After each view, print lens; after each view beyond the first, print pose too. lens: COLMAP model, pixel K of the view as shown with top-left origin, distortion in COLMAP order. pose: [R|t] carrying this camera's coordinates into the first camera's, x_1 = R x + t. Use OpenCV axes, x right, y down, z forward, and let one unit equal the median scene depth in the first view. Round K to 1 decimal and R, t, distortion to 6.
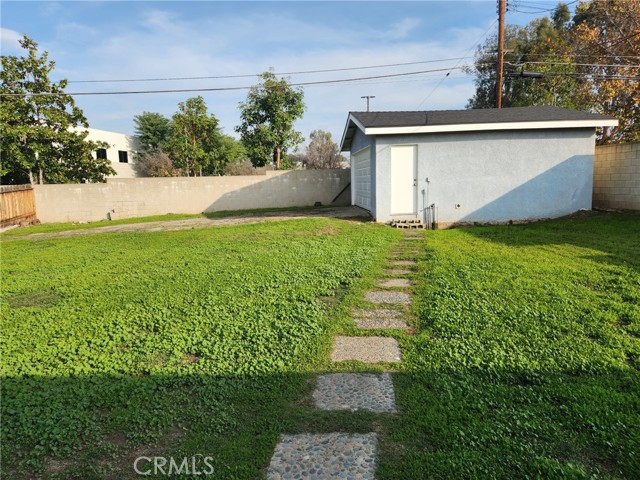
lens RADIAL K [[431.9, 0, 320.3], [0, 431.9, 237.8], [0, 0, 1]] dist [0.083267, -0.084256]
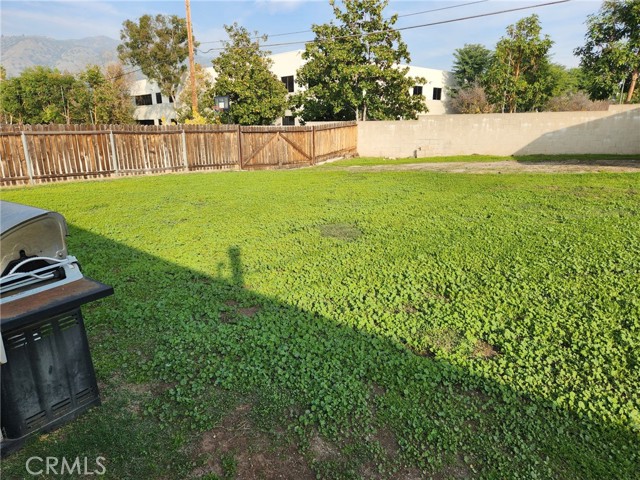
lens RADIAL K [[431.9, 0, 320.3], [0, 431.9, 237.8], [0, 0, 1]] dist [0.083267, -0.084256]
pose [[0.787269, 0.177777, -0.590425, -0.065483], [-0.096986, 0.981319, 0.166155, -0.010284], [0.608934, -0.073545, 0.789804, 0.139414]]
